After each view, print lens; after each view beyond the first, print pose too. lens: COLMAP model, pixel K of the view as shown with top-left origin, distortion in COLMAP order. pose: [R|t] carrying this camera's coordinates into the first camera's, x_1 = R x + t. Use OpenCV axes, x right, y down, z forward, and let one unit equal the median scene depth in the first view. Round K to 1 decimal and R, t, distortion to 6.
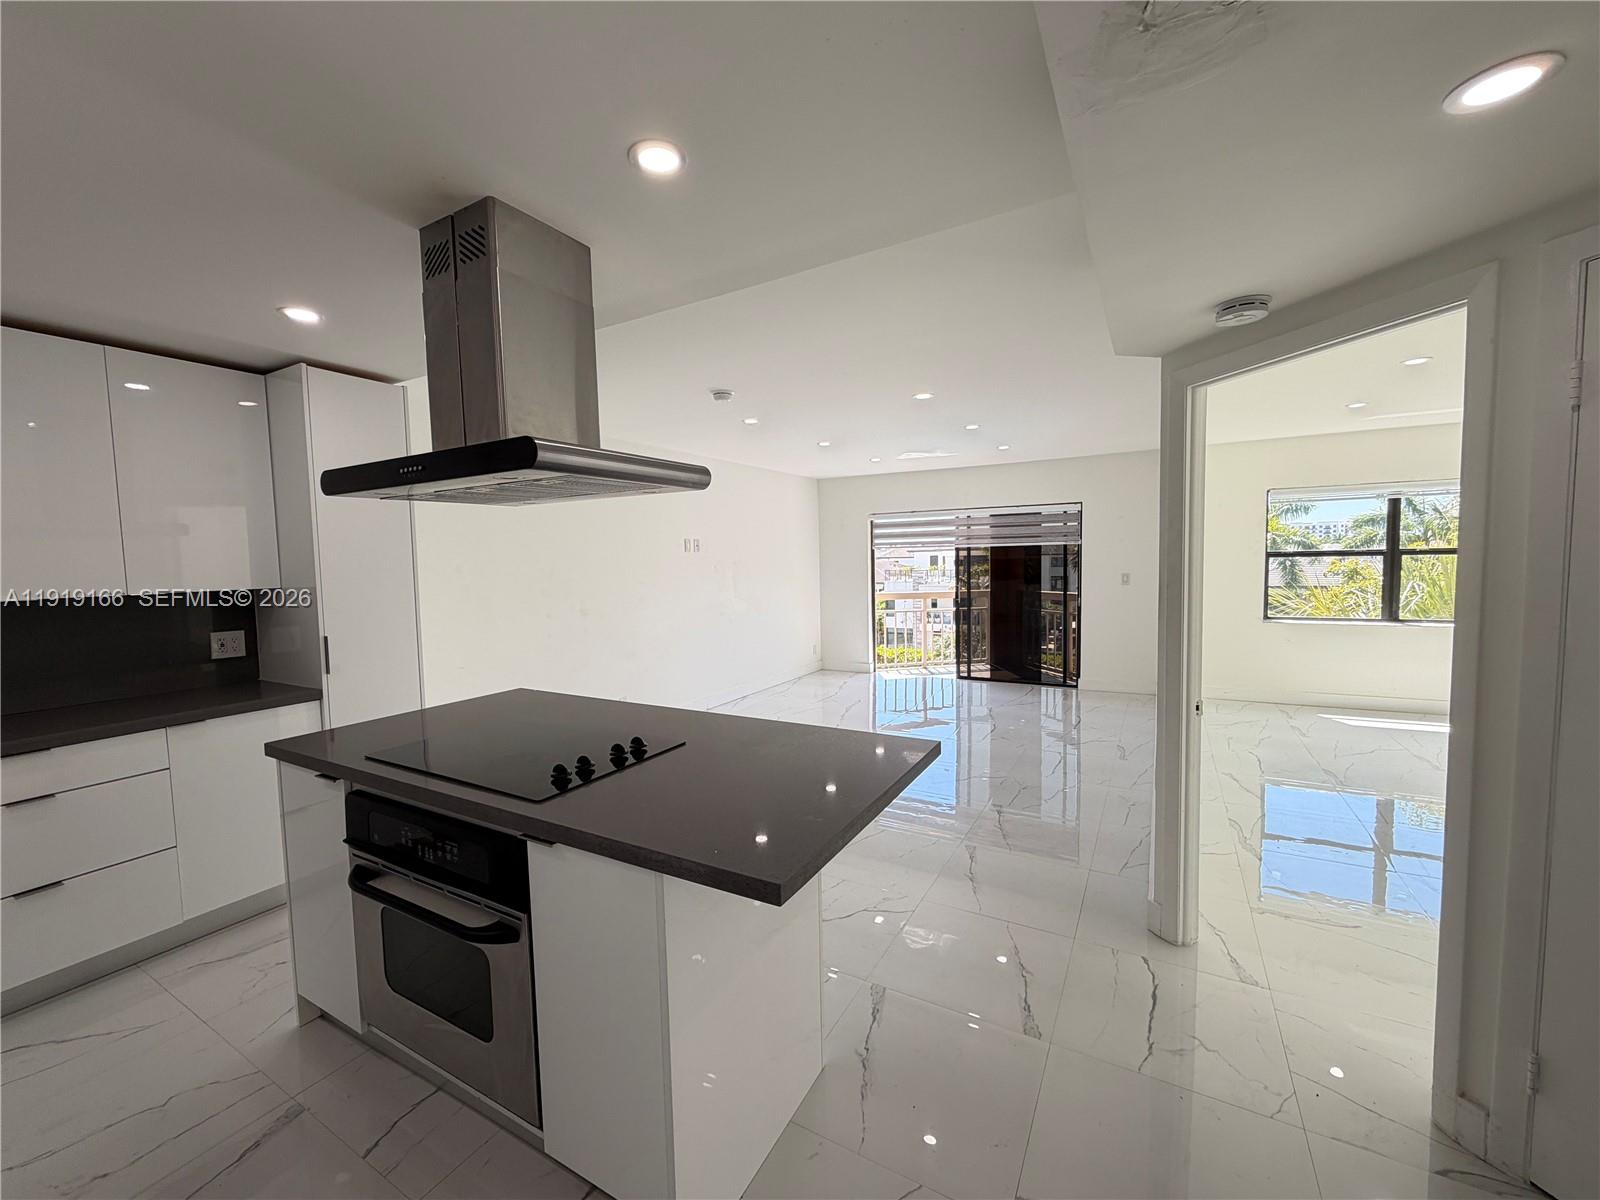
lens RADIAL K [[638.8, 0, 792.4], [0, 638.8, 602.1], [0, 0, 1]] dist [0.001474, -0.000367]
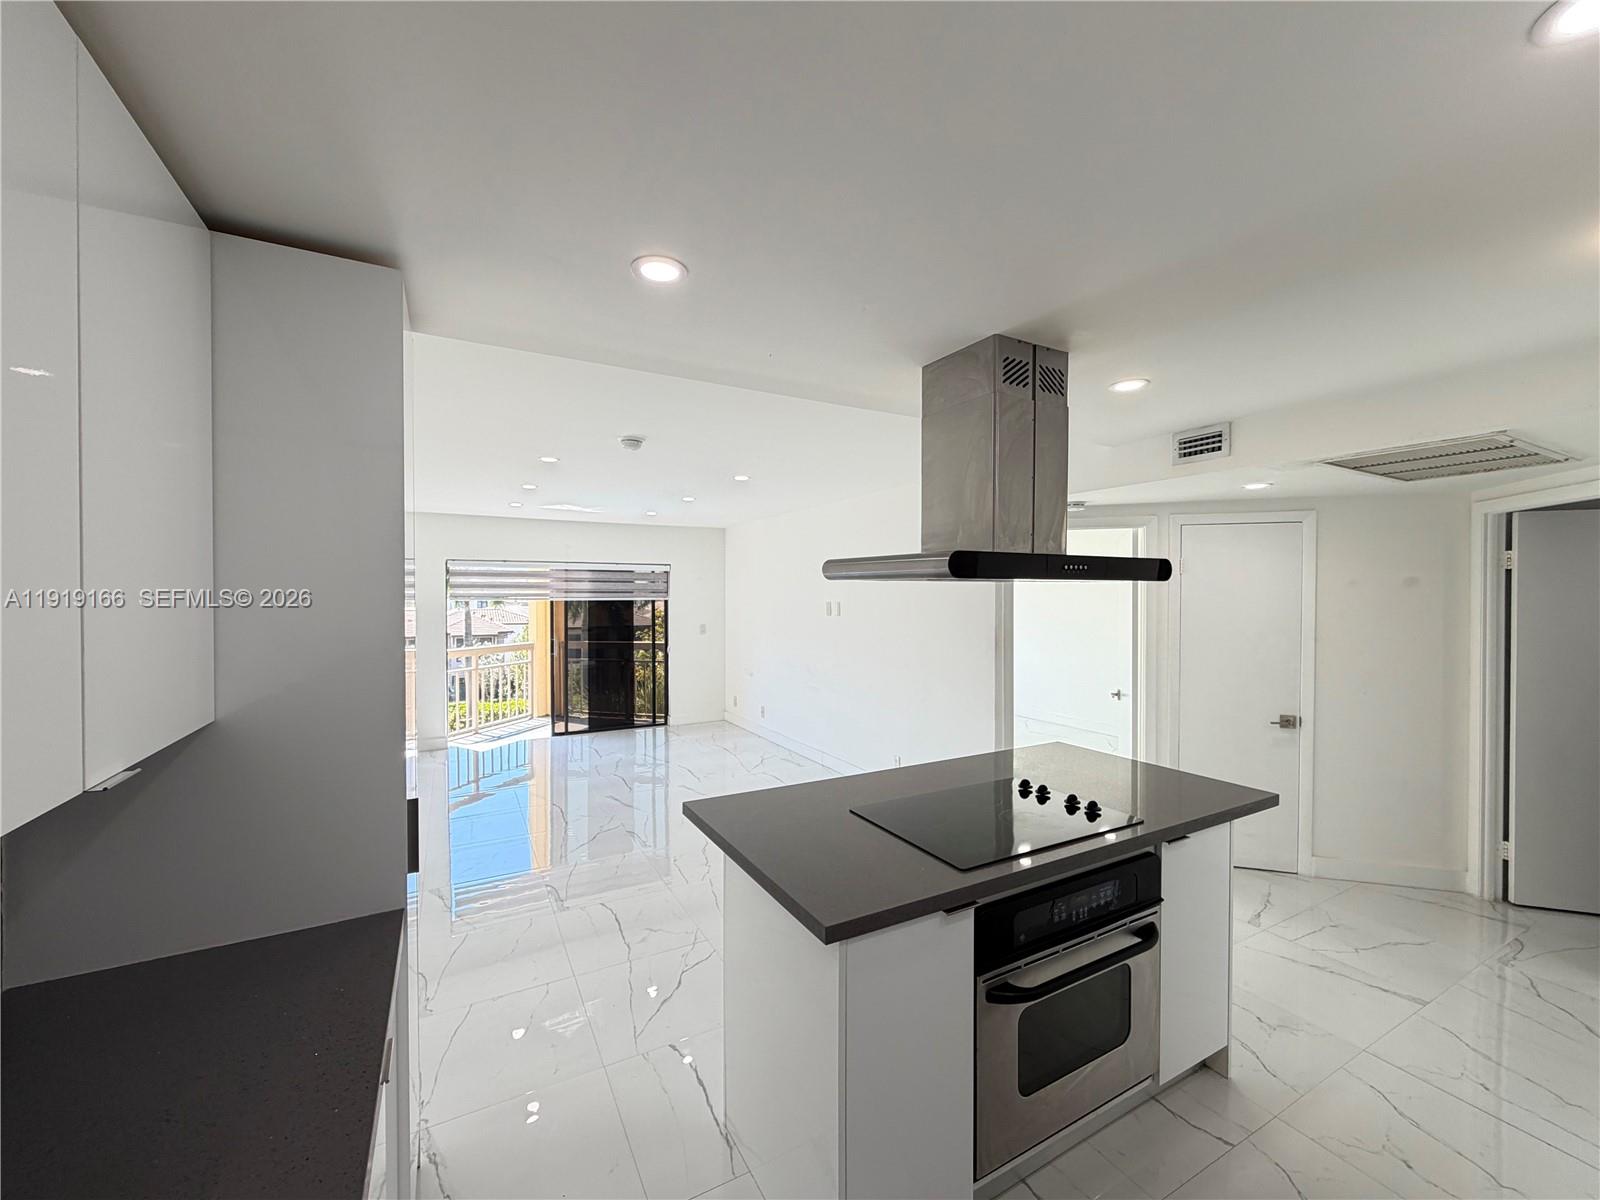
lens RADIAL K [[638.8, 0, 796.6], [0, 638.8, 600.1], [0, 0, 1]] dist [0.001474, -0.000367]
pose [[0.529157, 0.012825, 0.848427, -0.398278], [0.047614, 0.997862, -0.044781, -0.026467], [-0.847187, 0.064093, 0.527415, 0.180510]]
